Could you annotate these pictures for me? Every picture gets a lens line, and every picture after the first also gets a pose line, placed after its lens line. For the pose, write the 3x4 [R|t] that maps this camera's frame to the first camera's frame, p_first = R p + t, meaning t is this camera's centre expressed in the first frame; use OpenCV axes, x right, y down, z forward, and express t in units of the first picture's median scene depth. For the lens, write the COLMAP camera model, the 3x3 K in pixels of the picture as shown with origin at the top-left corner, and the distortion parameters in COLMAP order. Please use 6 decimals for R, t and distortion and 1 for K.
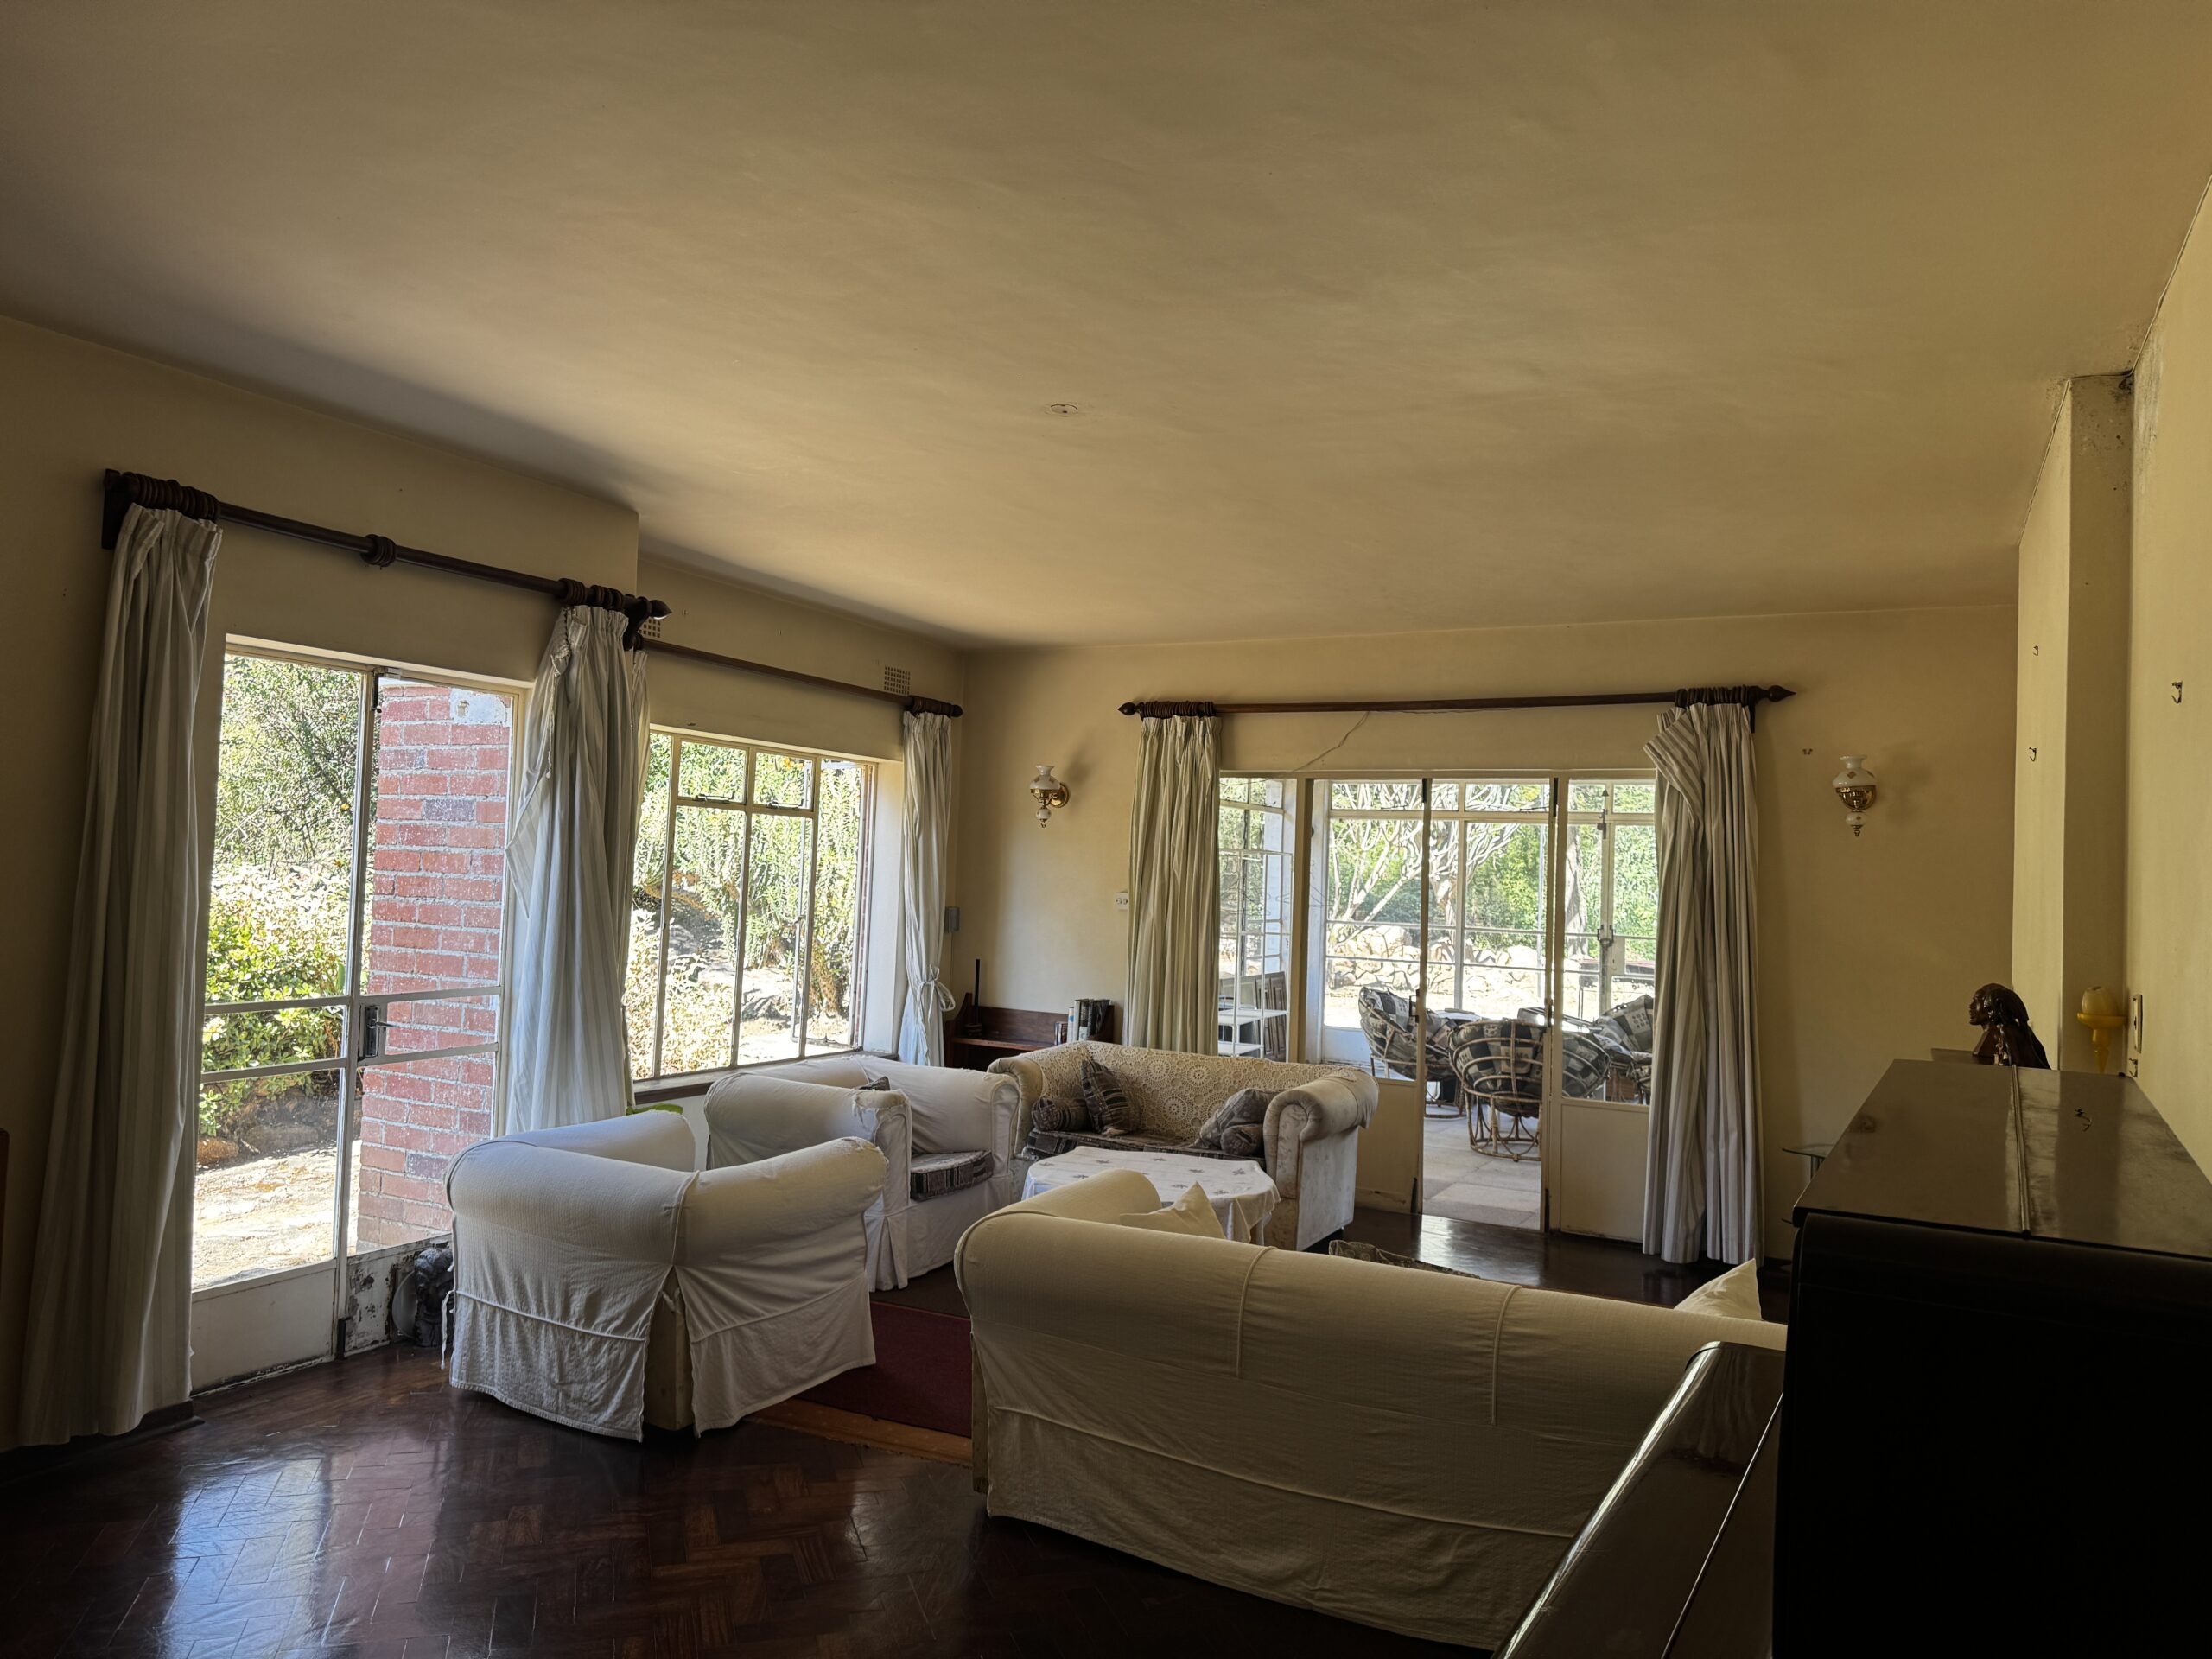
lens RADIAL K [[1554.3, 0, 1094.3], [0, 1554.3, 826.8], [0, 0, 1]] dist [0.104289, -0.005196]
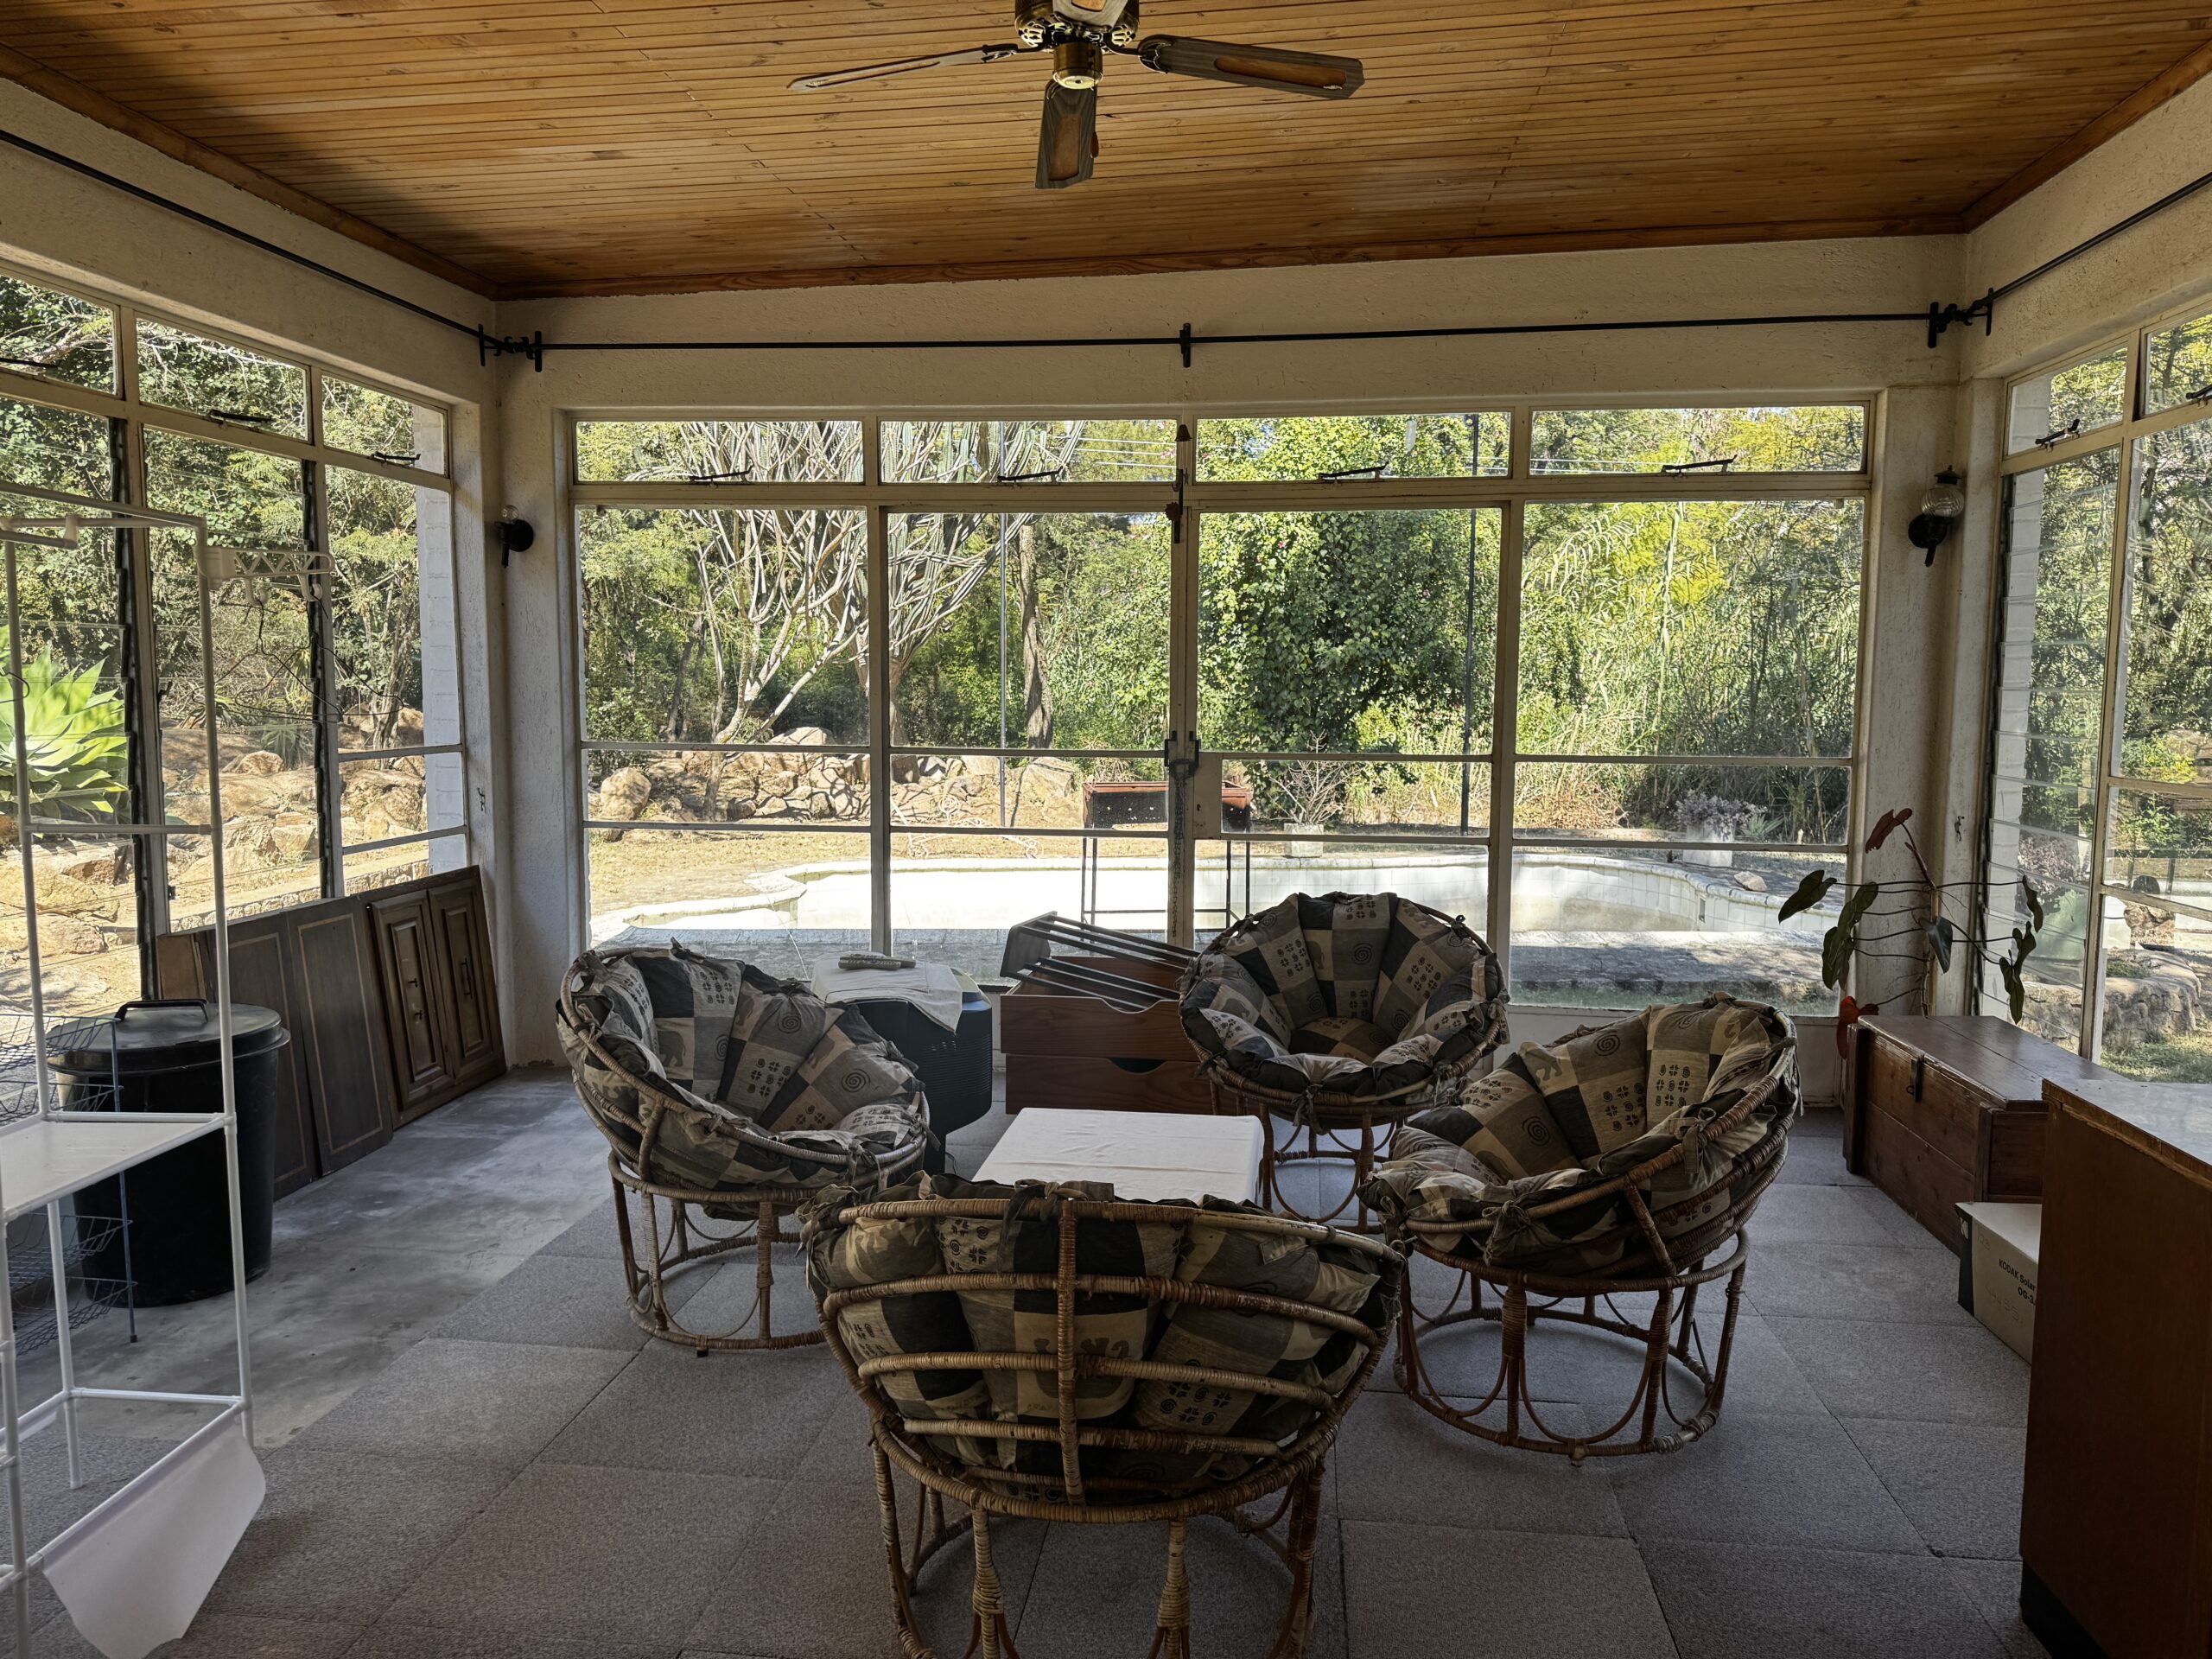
lens RADIAL K [[1554.3, 0, 1101.1], [0, 1554.3, 839.7], [0, 0, 1]] dist [0.104289, -0.005196]
pose [[0.937504, -0.063870, 0.342064, 0.157369], [0.016092, 0.989917, 0.140732, 0.032039], [-0.347603, -0.126432, 0.929079, 0.631901]]
